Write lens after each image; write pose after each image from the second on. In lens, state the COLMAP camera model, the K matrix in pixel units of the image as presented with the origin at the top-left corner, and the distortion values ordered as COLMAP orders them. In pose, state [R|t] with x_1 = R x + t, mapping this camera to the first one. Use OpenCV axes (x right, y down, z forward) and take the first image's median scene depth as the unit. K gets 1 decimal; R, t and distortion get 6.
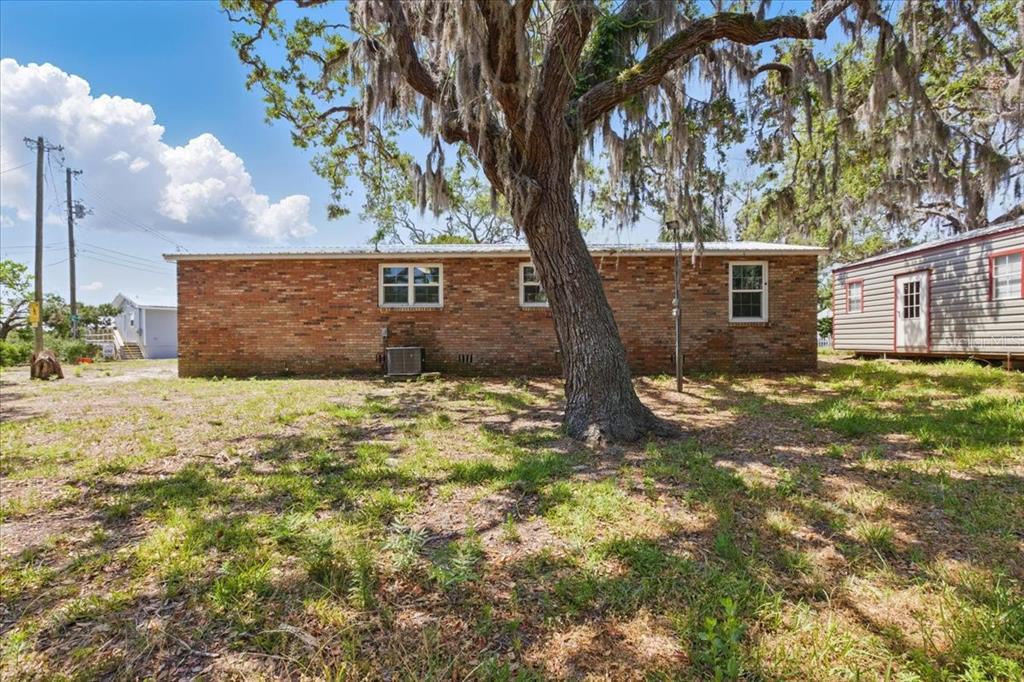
lens RADIAL K [[468.2, 0, 512.7], [0, 468.2, 343.2], [0, 0, 1]] dist [-0.008171, 0.001021]
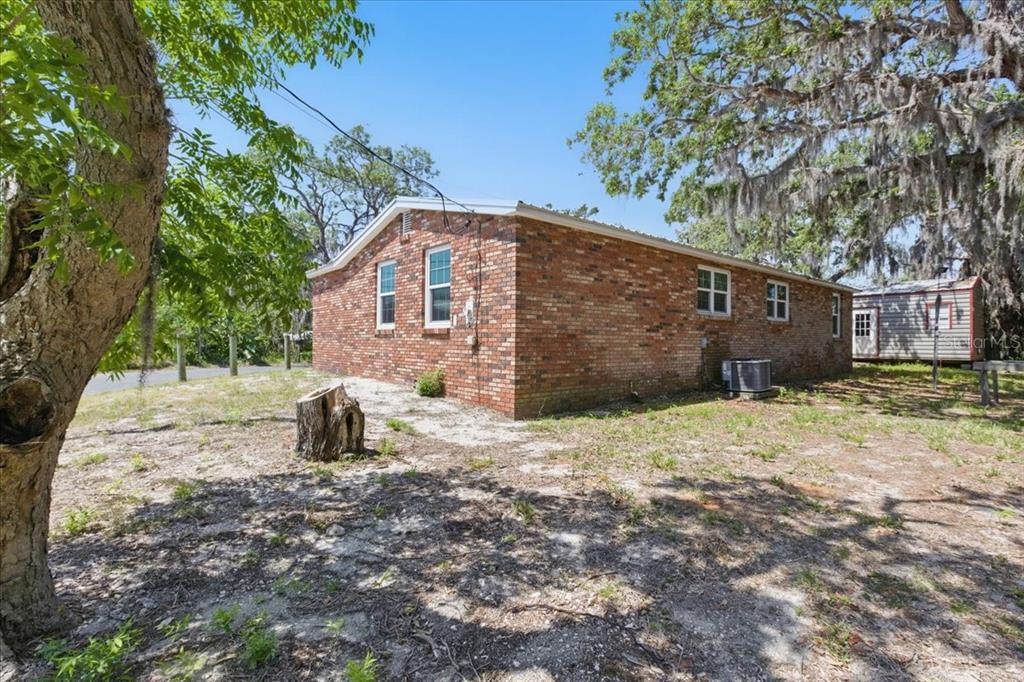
lens RADIAL K [[468.2, 0, 511.7], [0, 468.2, 340.2], [0, 0, 1]] dist [-0.008171, 0.001021]
pose [[0.758761, 0.010924, 0.651278, -1.103714], [-0.000923, 0.999876, -0.015696, -0.014394], [-0.651369, 0.011308, 0.758677, 0.569673]]
